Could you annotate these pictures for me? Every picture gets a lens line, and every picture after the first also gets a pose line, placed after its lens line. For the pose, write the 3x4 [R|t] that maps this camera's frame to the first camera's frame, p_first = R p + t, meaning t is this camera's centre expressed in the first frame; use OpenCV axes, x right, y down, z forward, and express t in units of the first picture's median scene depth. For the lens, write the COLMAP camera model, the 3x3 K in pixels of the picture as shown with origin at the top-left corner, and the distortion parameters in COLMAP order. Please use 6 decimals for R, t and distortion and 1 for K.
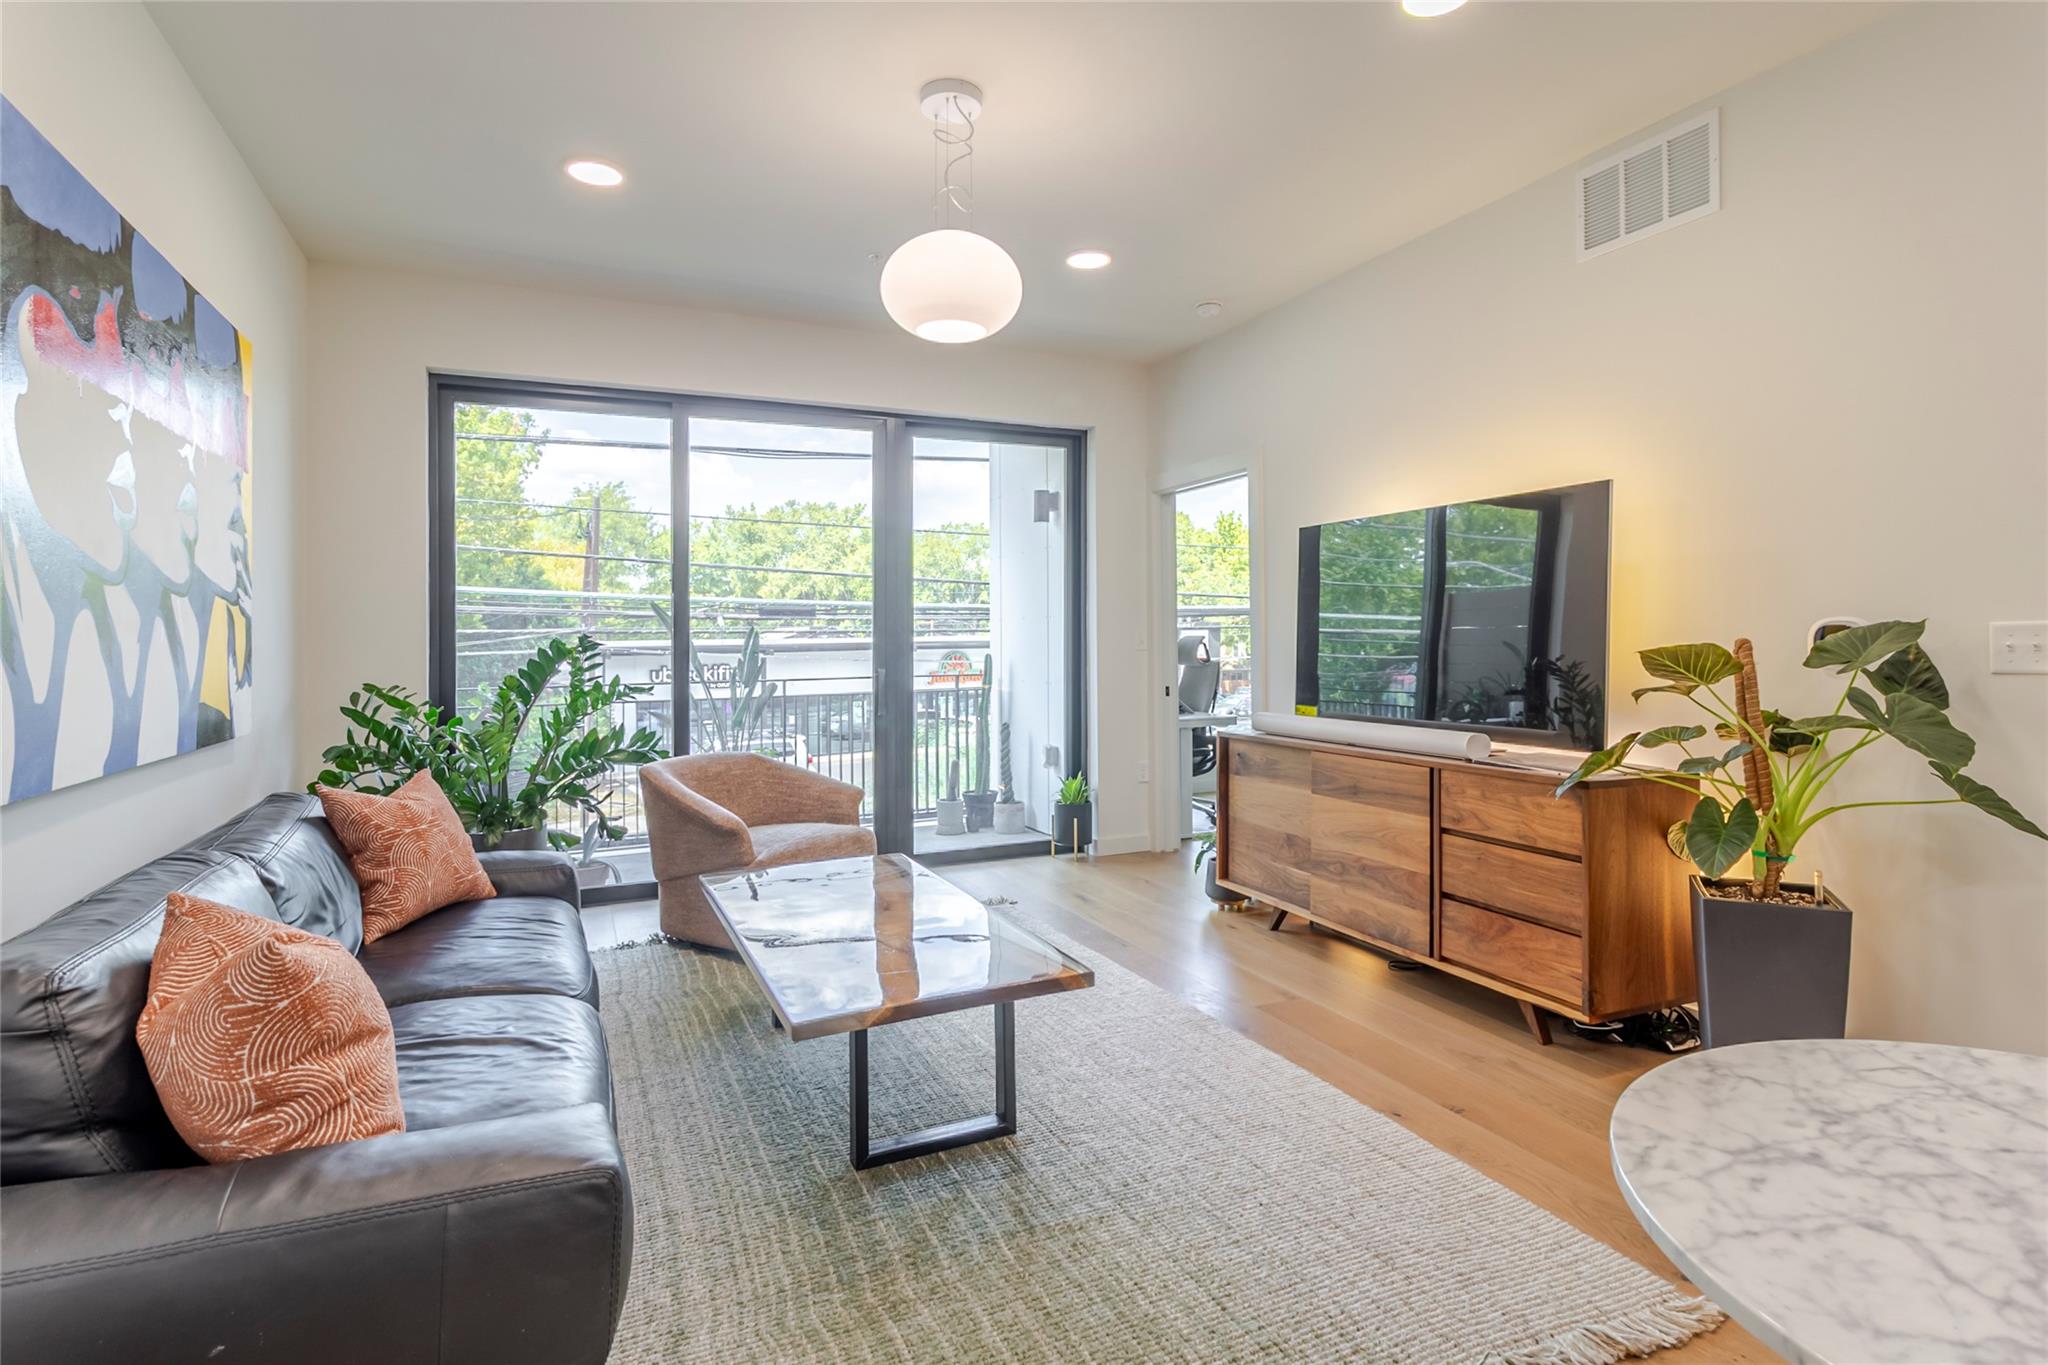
lens RADIAL K [[1021.1, 0, 1039.4], [0, 1021.1, 650.5], [0, 0, 1]] dist [-0.006139, -0.001396]
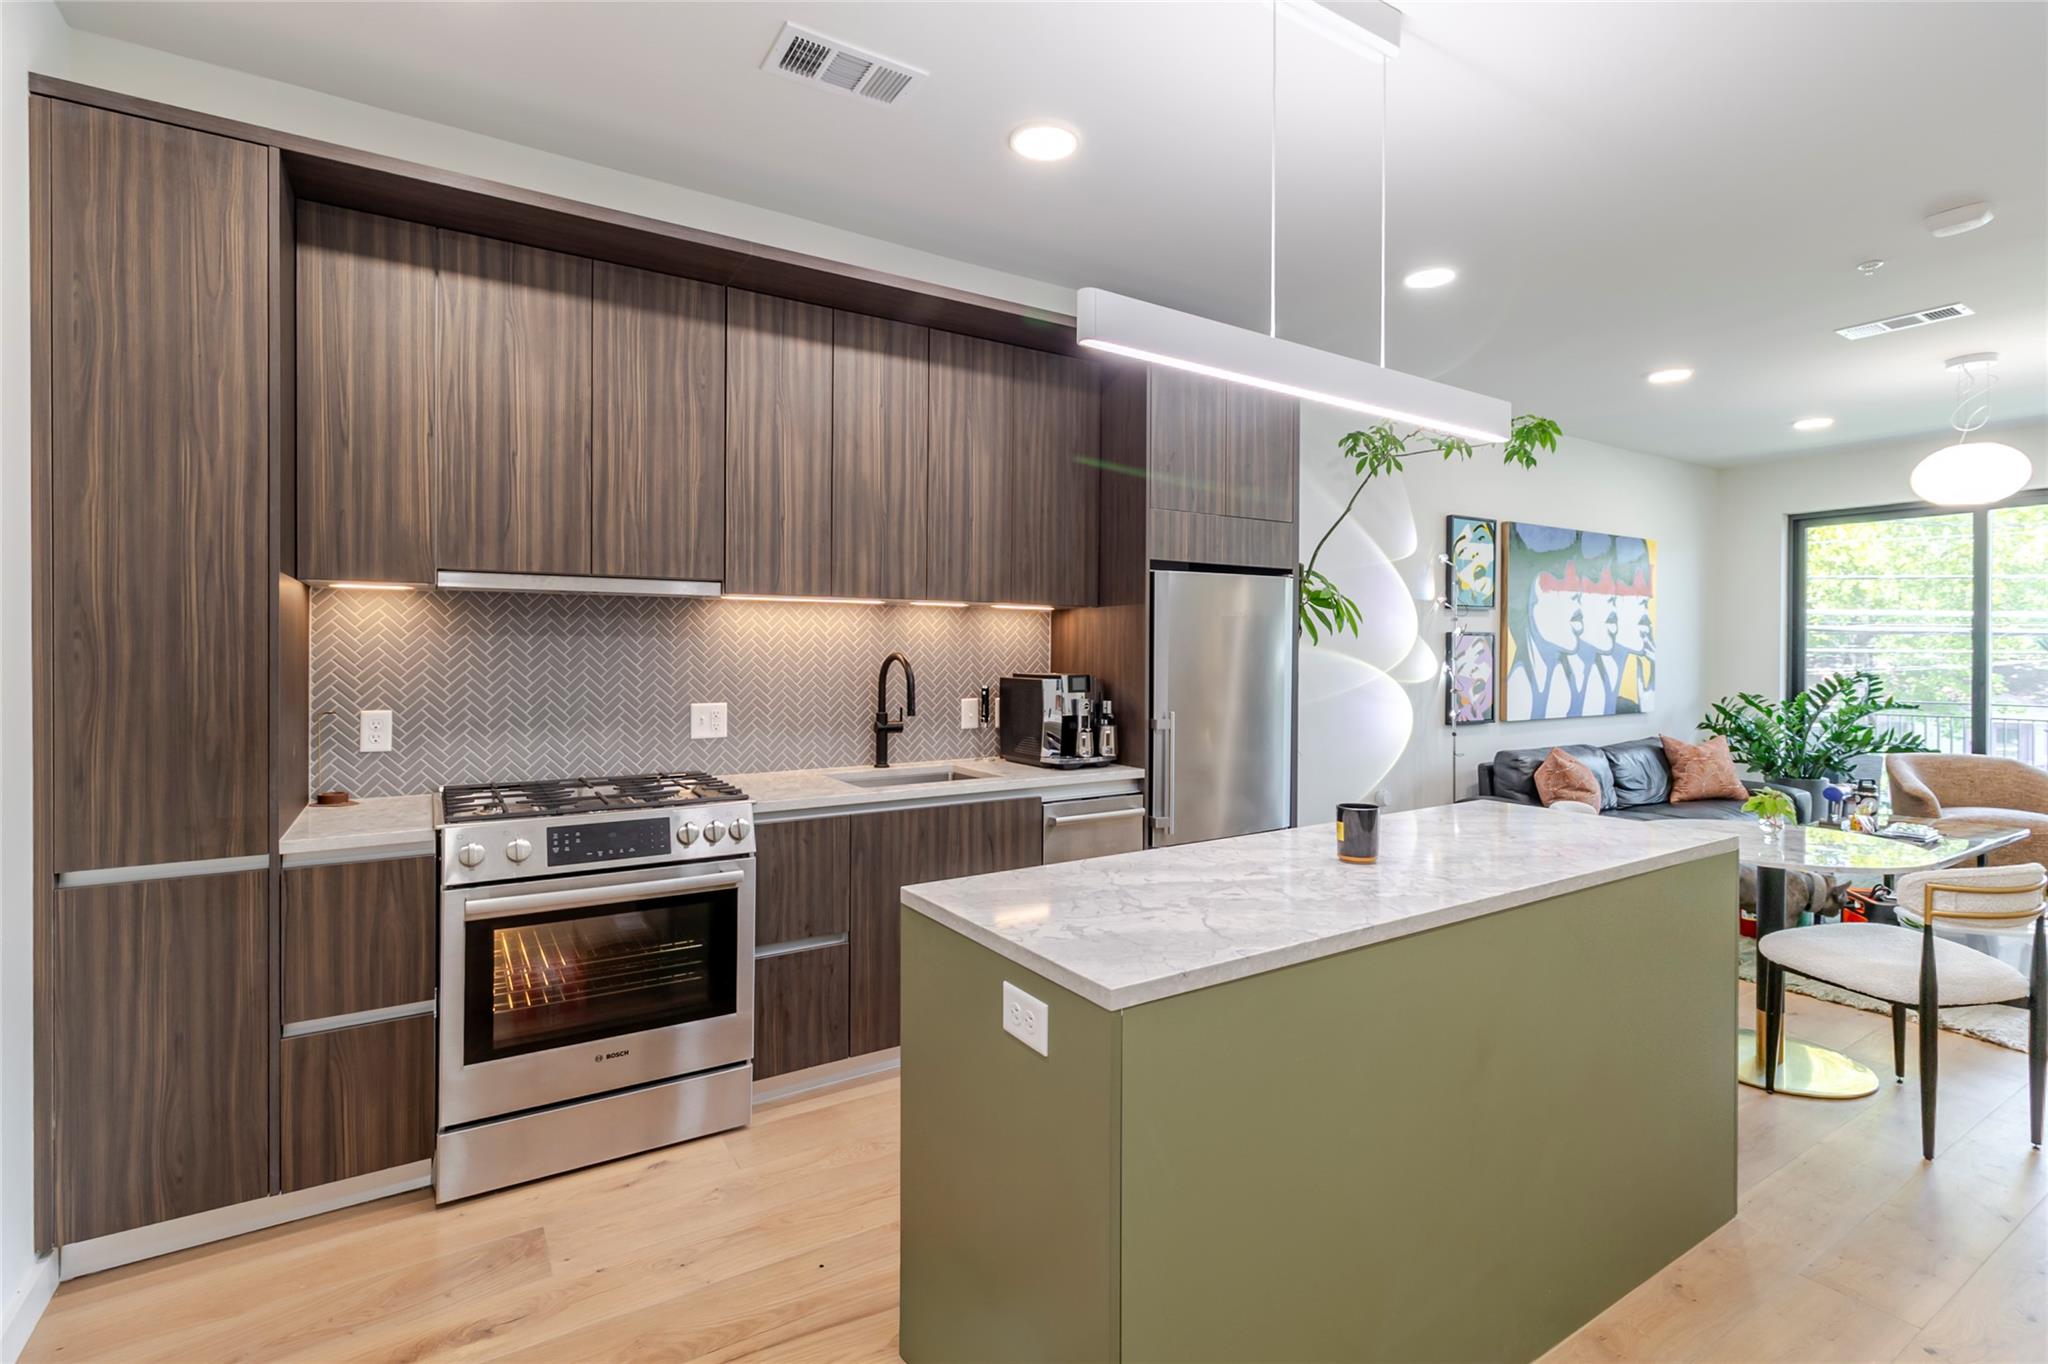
lens RADIAL K [[946.3, 0, 1030.7], [0, 946.3, 649.0], [0, 0, 1]] dist [0.001456, -0.000120]
pose [[0.122543, 0.004955, -0.992451, 2.000384], [-0.010413, 0.999939, 0.003707, -0.090301], [0.992409, 0.009880, 0.122587, -1.120628]]
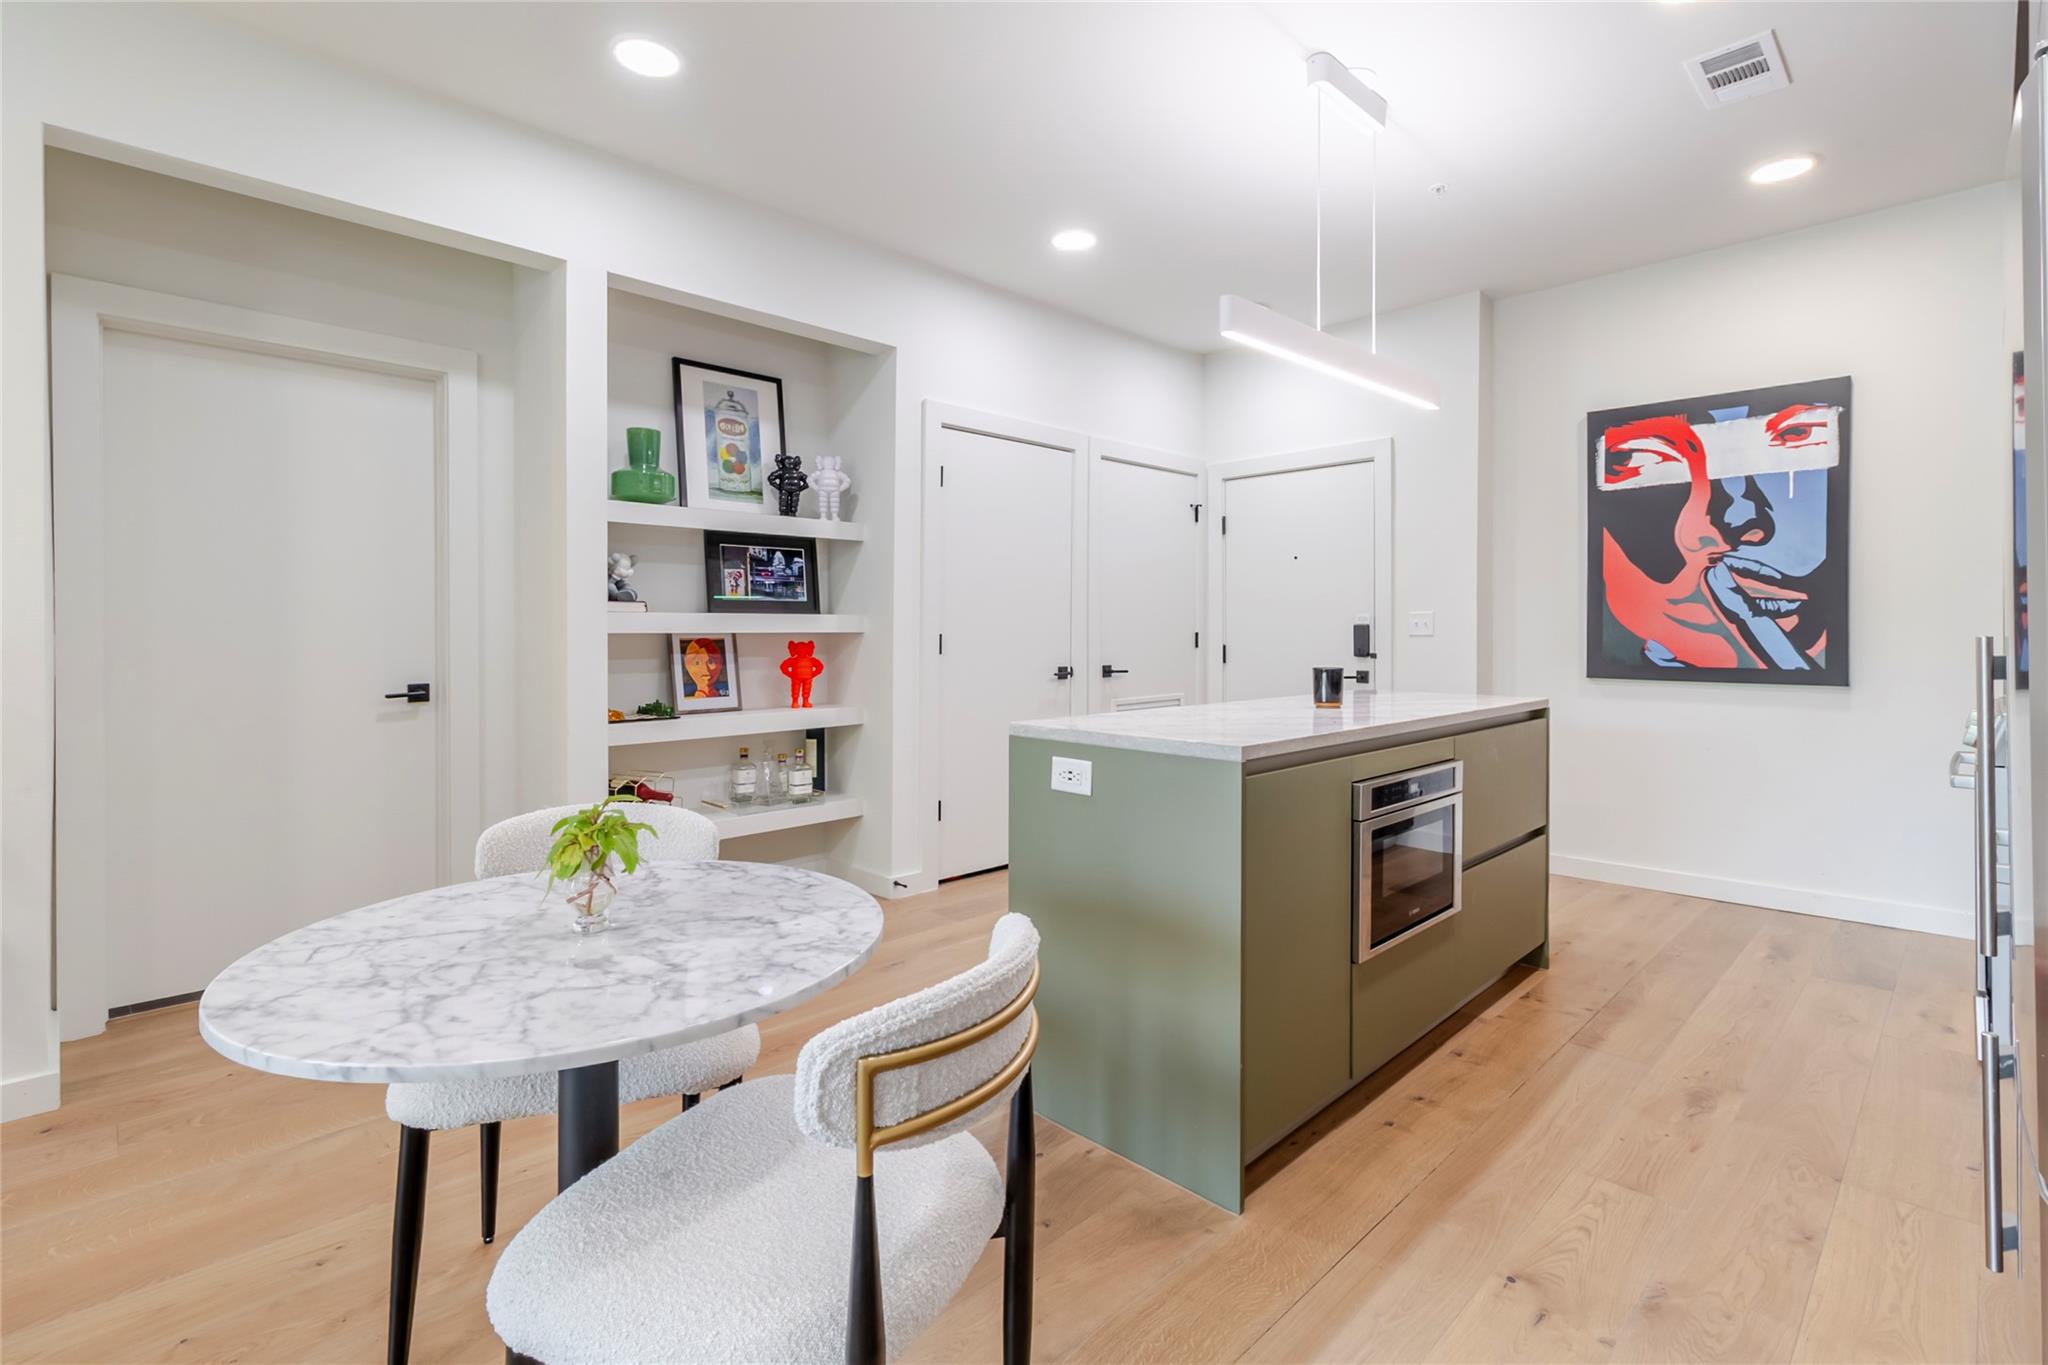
lens RADIAL K [[946.3, 0, 1024.5], [0, 946.3, 625.9], [0, 0, 1]] dist [0.001456, -0.000120]
pose [[-0.333081, 0.014067, 0.942793, -0.298131], [0.013569, 0.999857, -0.010125, 0.027110], [-0.942800, 0.009421, -0.333225, 0.337428]]
